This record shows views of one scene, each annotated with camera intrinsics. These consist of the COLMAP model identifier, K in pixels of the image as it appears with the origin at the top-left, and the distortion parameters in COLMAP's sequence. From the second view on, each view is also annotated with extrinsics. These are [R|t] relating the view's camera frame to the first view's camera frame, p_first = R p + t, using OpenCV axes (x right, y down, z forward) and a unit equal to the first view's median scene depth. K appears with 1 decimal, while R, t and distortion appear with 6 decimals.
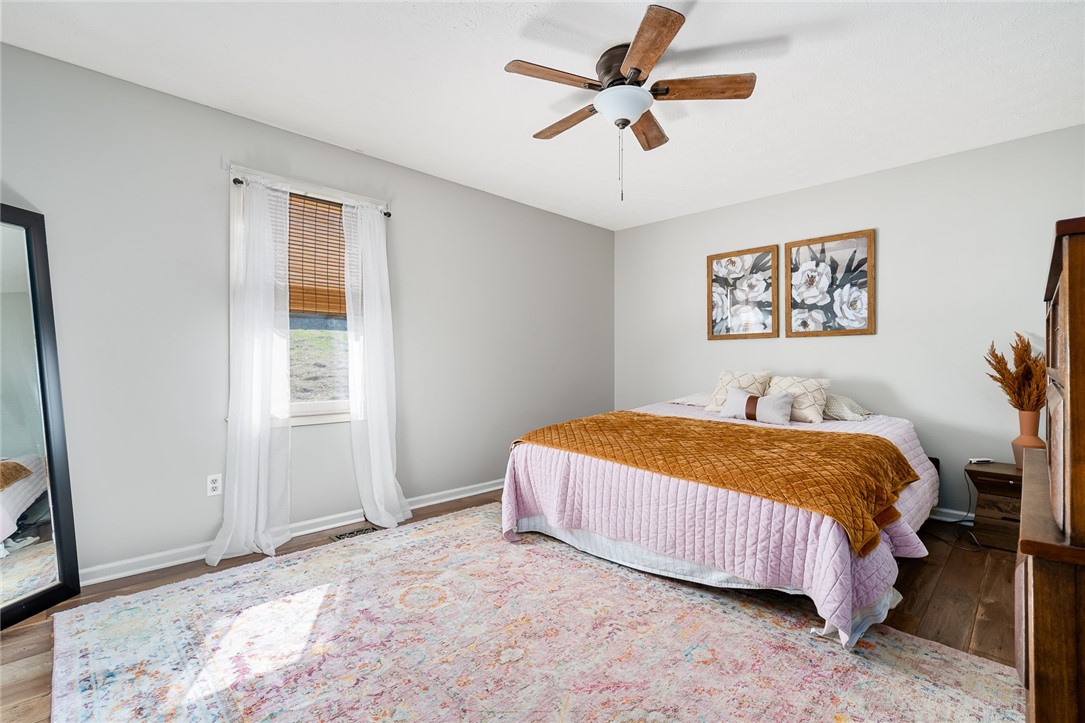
lens RADIAL K [[490.5, 0, 541.9], [0, 490.5, 364.1], [0, 0, 1]] dist [-0.001571, 0.000098]
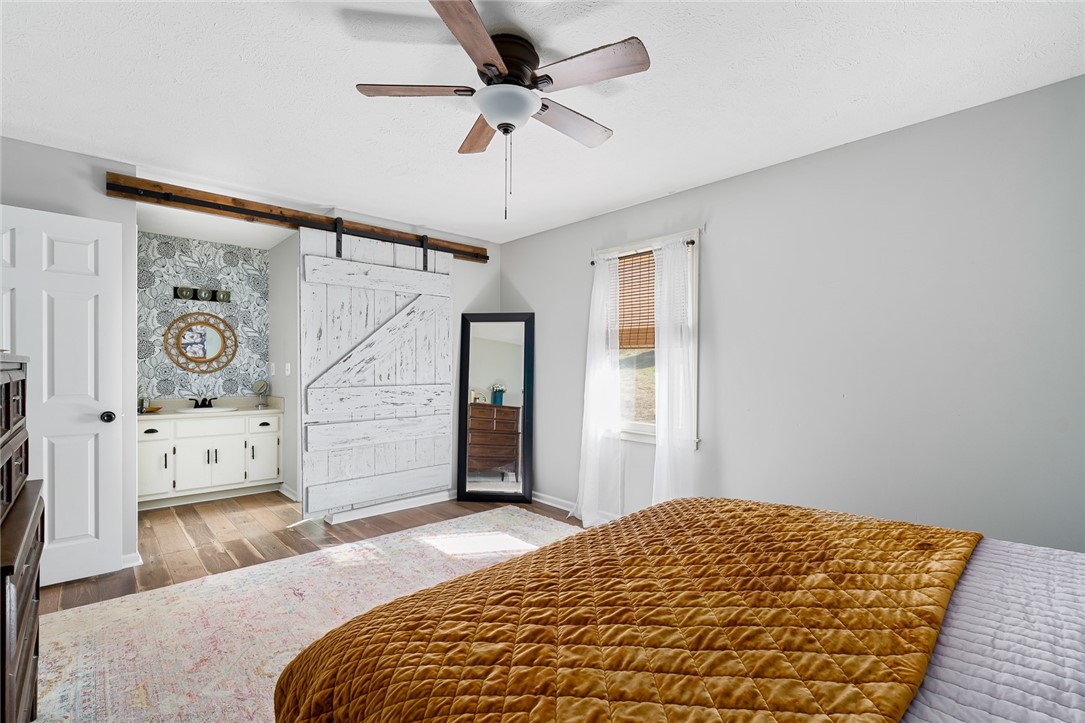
lens RADIAL K [[490.5, 0, 541.9], [0, 490.5, 364.1], [0, 0, 1]] dist [-0.001571, 0.000098]
pose [[-0.025079, -0.006552, -0.999664, 0.820528], [-0.000170, 0.999979, -0.006550, -0.062856], [0.999685, 0.000005, -0.025080, 0.870656]]
